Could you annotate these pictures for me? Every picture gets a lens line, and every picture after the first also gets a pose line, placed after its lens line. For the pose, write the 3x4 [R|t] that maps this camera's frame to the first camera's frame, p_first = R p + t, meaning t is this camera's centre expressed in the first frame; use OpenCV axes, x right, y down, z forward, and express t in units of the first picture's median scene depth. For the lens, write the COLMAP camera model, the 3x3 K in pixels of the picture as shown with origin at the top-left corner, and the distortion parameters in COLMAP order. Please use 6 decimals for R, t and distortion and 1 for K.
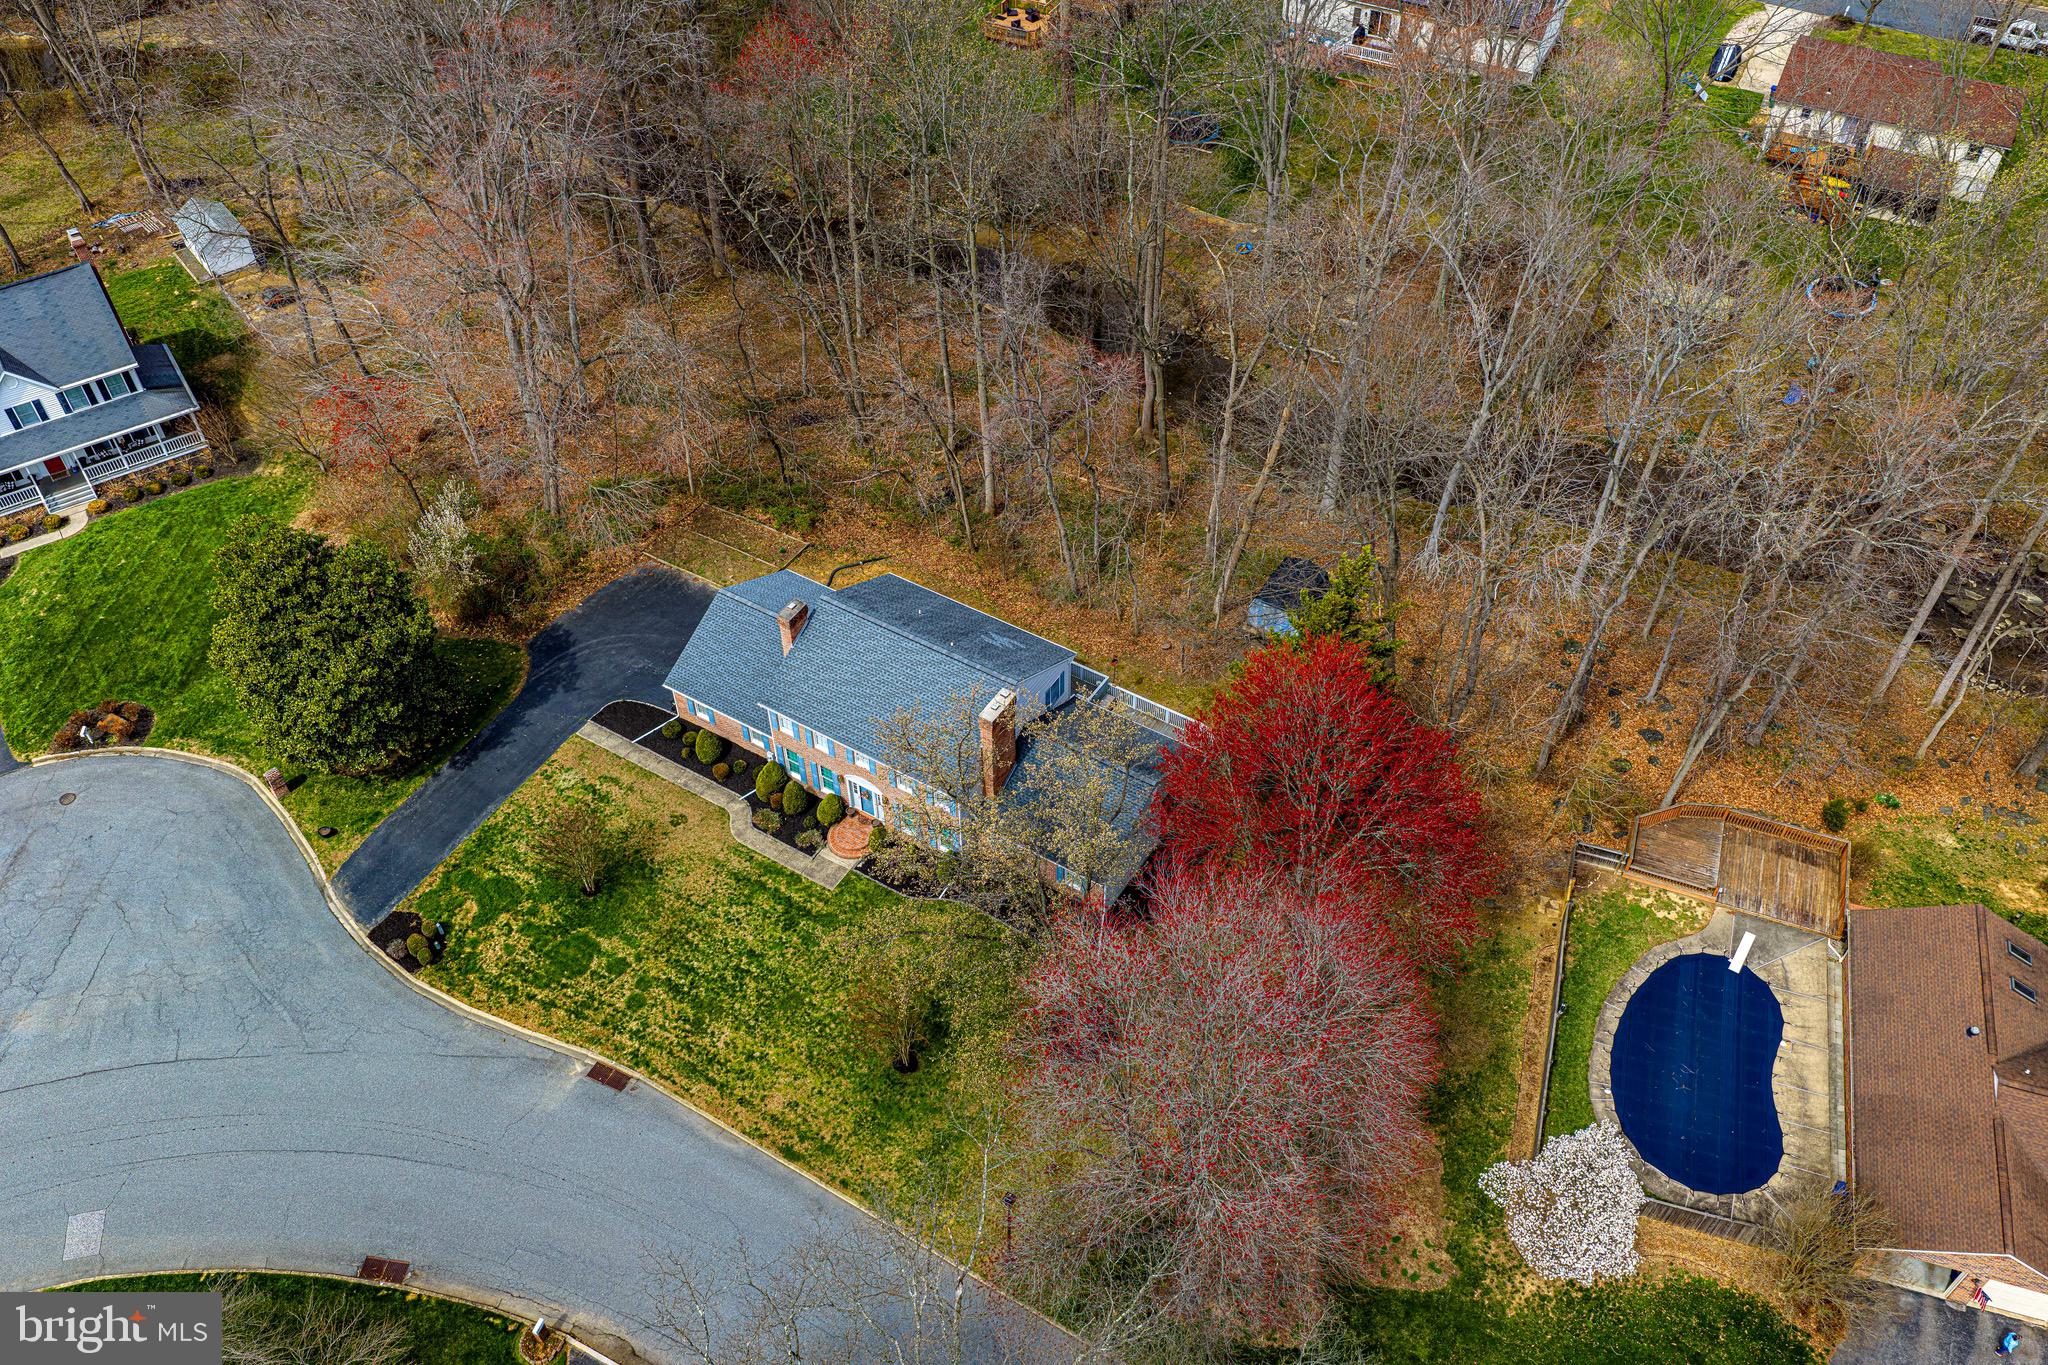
lens RADIAL K [[1728.3, 0, 1018.7], [0, 1728.3, 621.0], [0, 0, 1]] dist [0.007289, -0.011973]
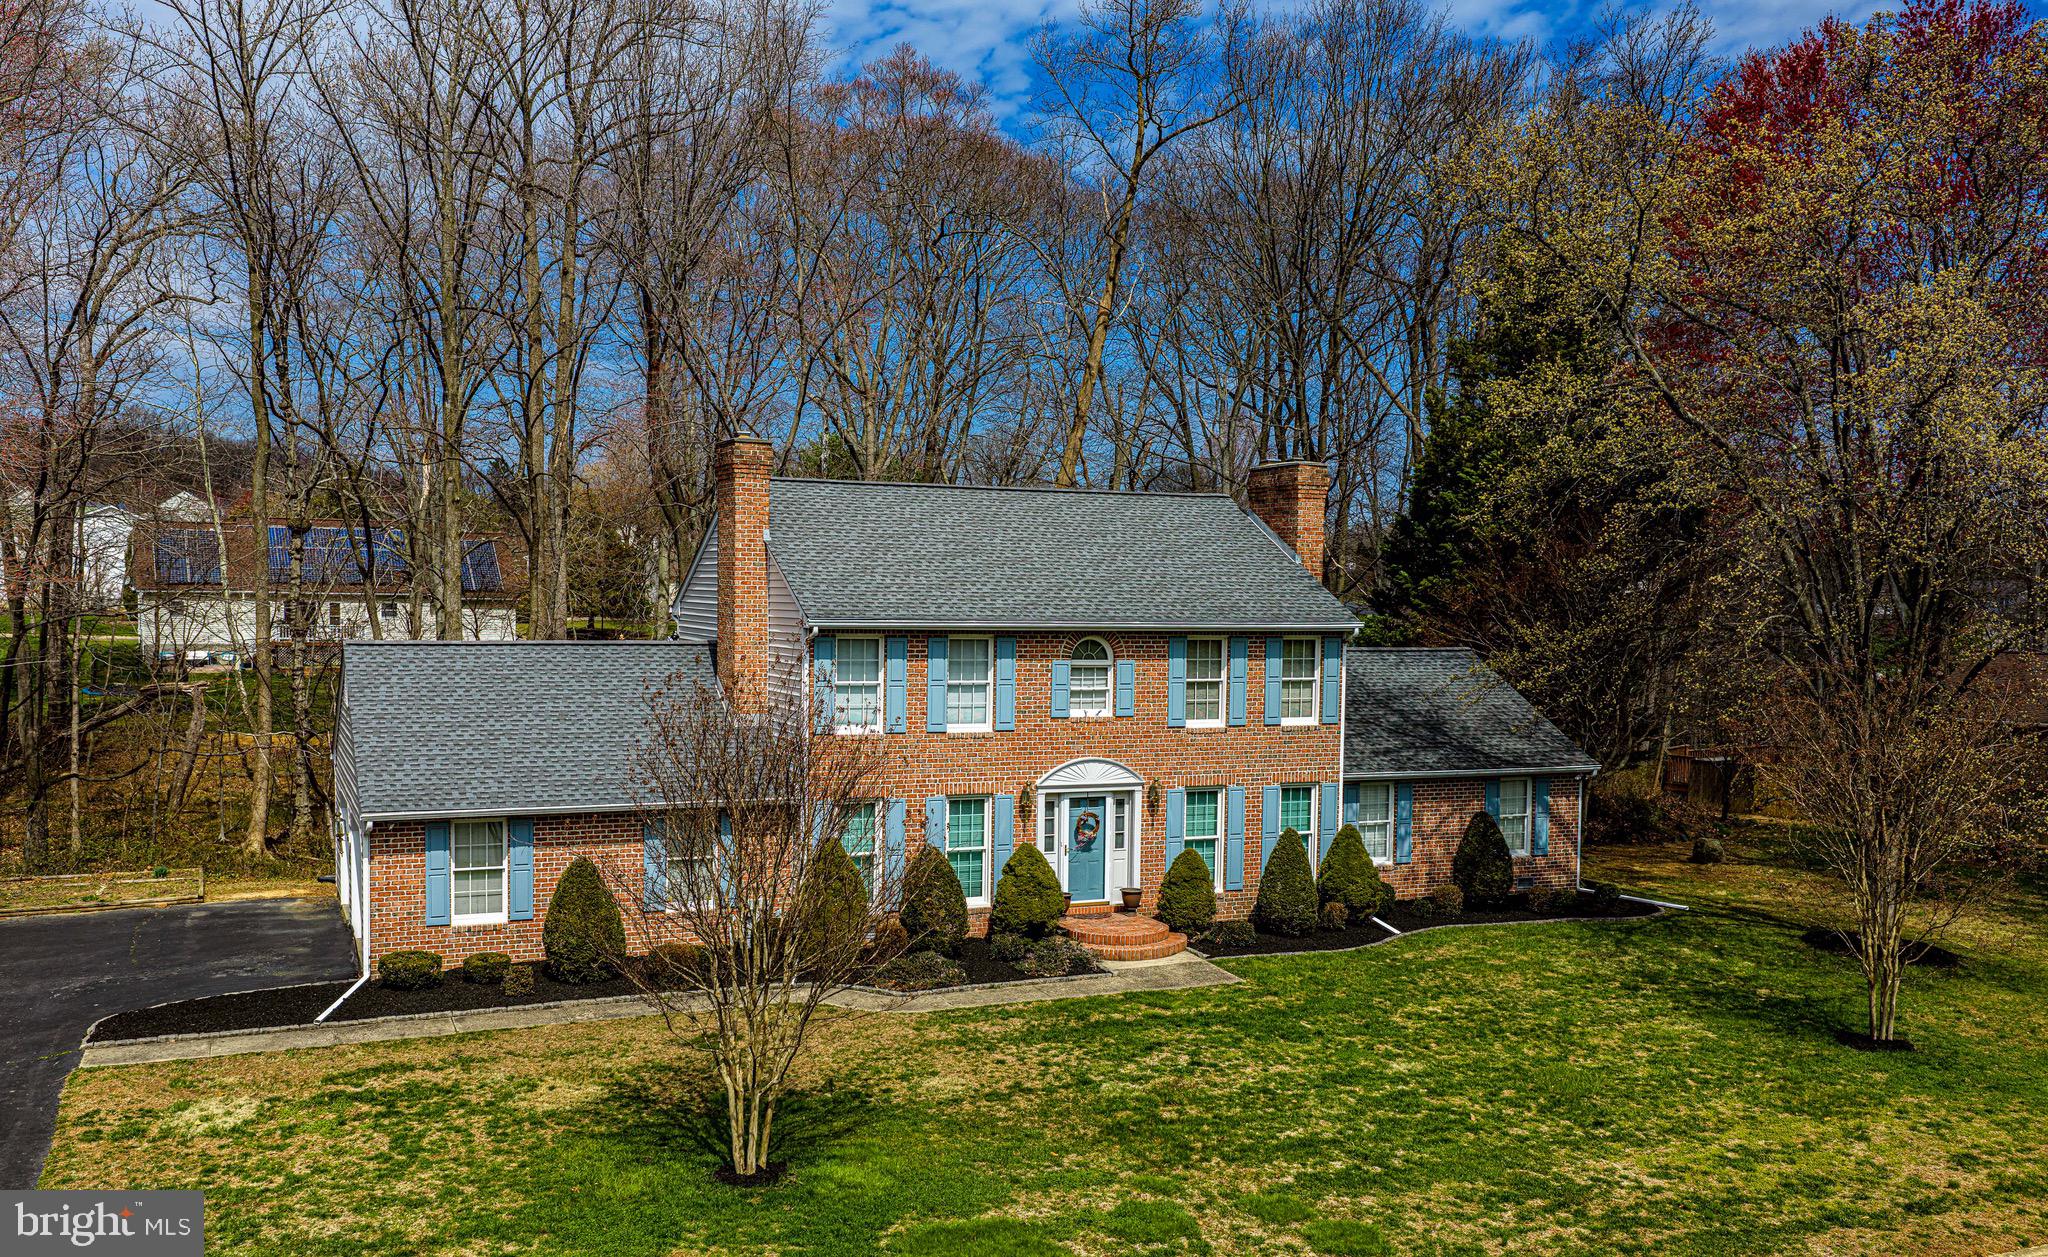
lens RADIAL K [[1811.1, 0, 1024.0], [0, 1811.1, 628.5], [0, 0, 1]] dist [0.011681, -0.019145]
pose [[0.566619, 0.000964, 0.823979, -0.440933], [0.552339, 0.741618, -0.380690, 0.219180], [-0.611445, 0.670822, 0.419682, 0.824405]]
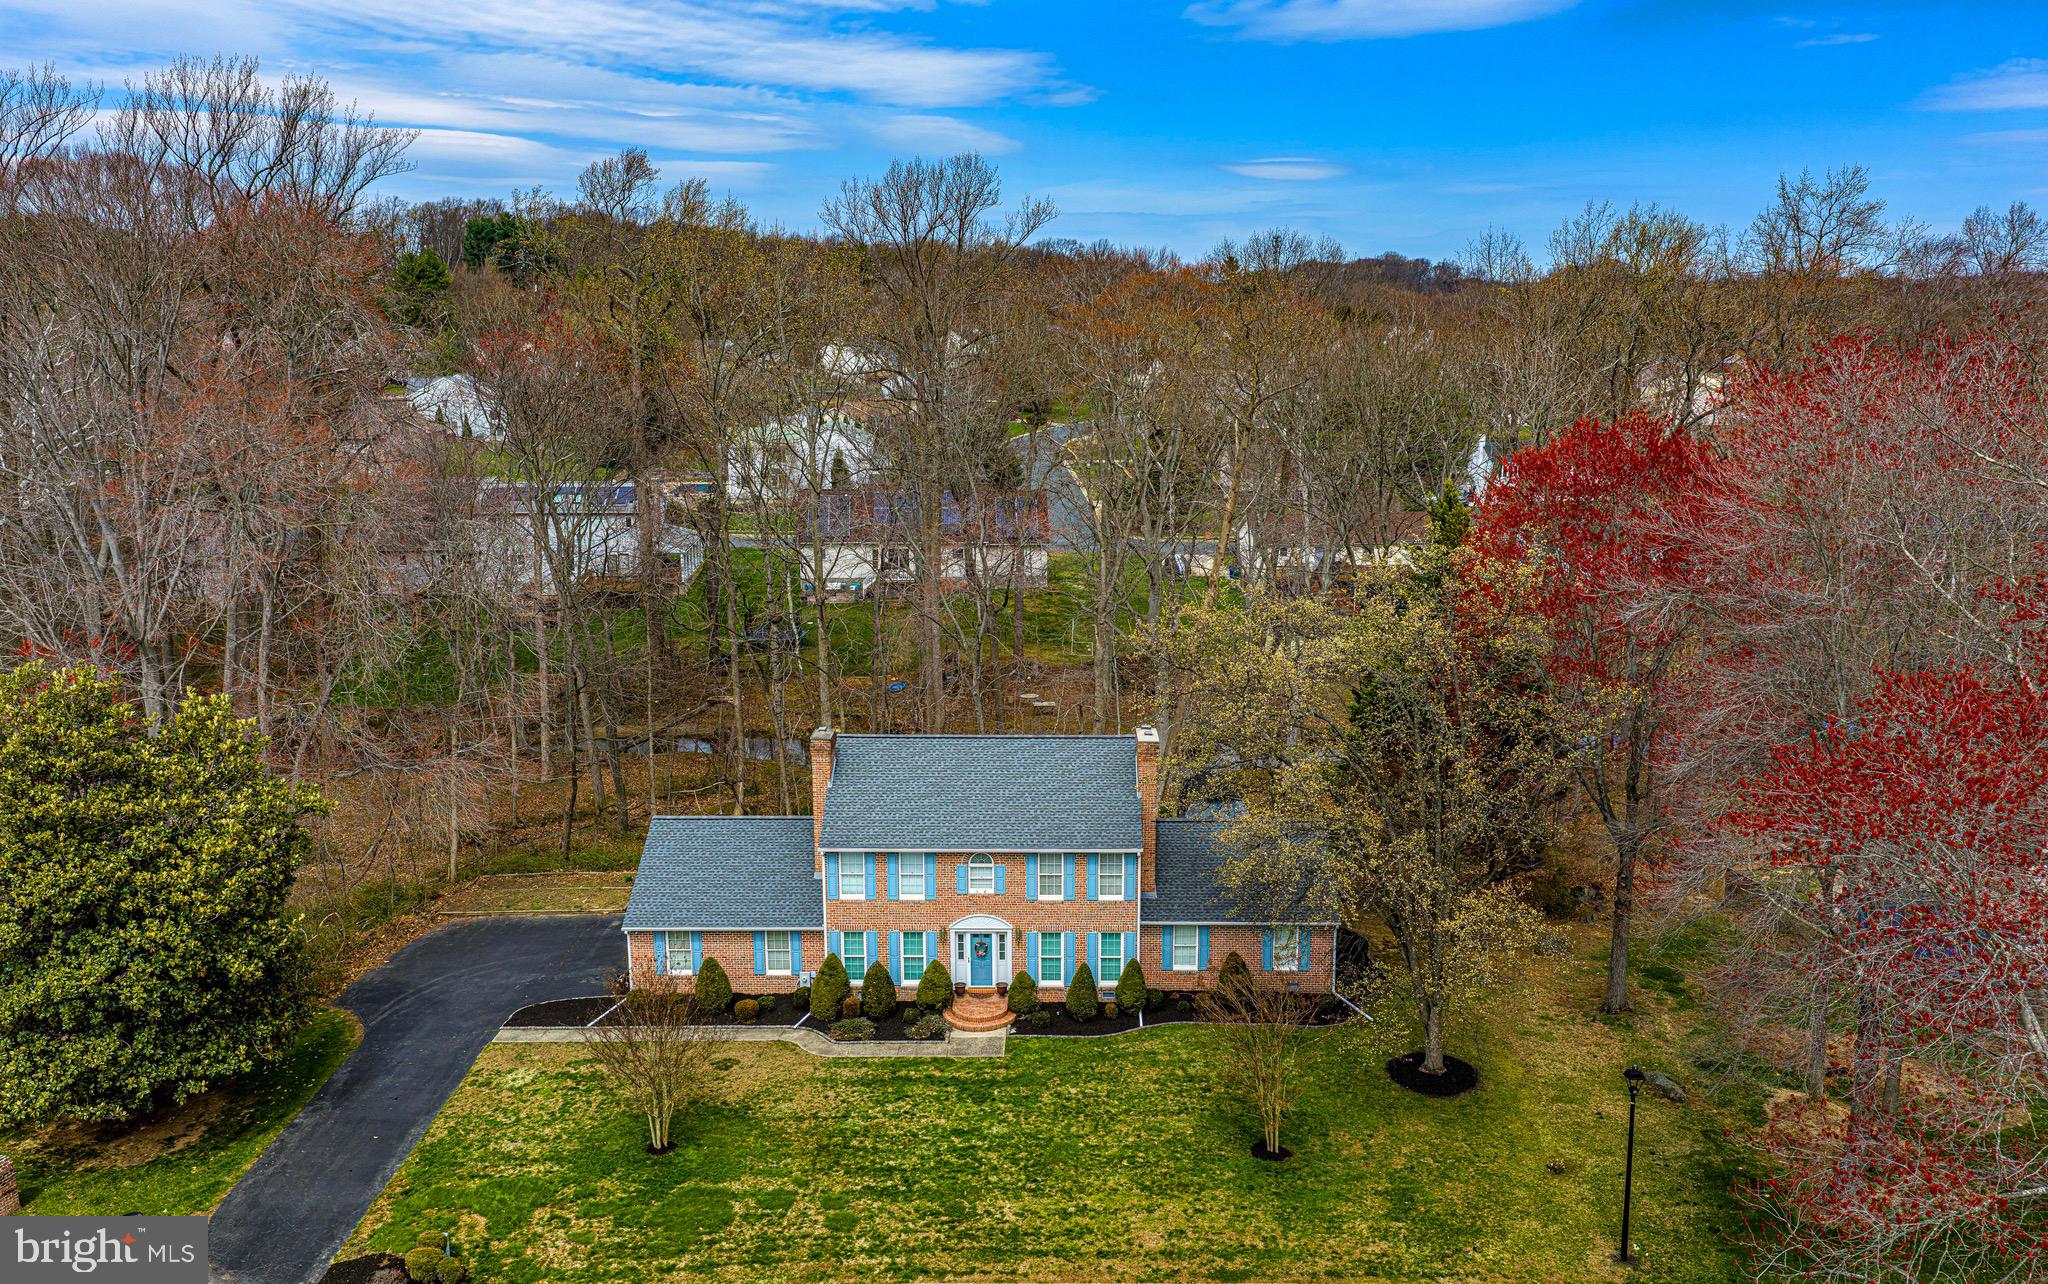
lens RADIAL K [[1689.3, 0, 1018.5], [0, 1689.3, 639.0], [0, 0, 1]] dist [0.003256, -0.000081]
pose [[0.861099, -0.086731, 0.500985, -0.430159], [0.347375, 0.819867, -0.455136, 0.330652], [-0.371266, 0.565947, 0.736115, 0.401579]]
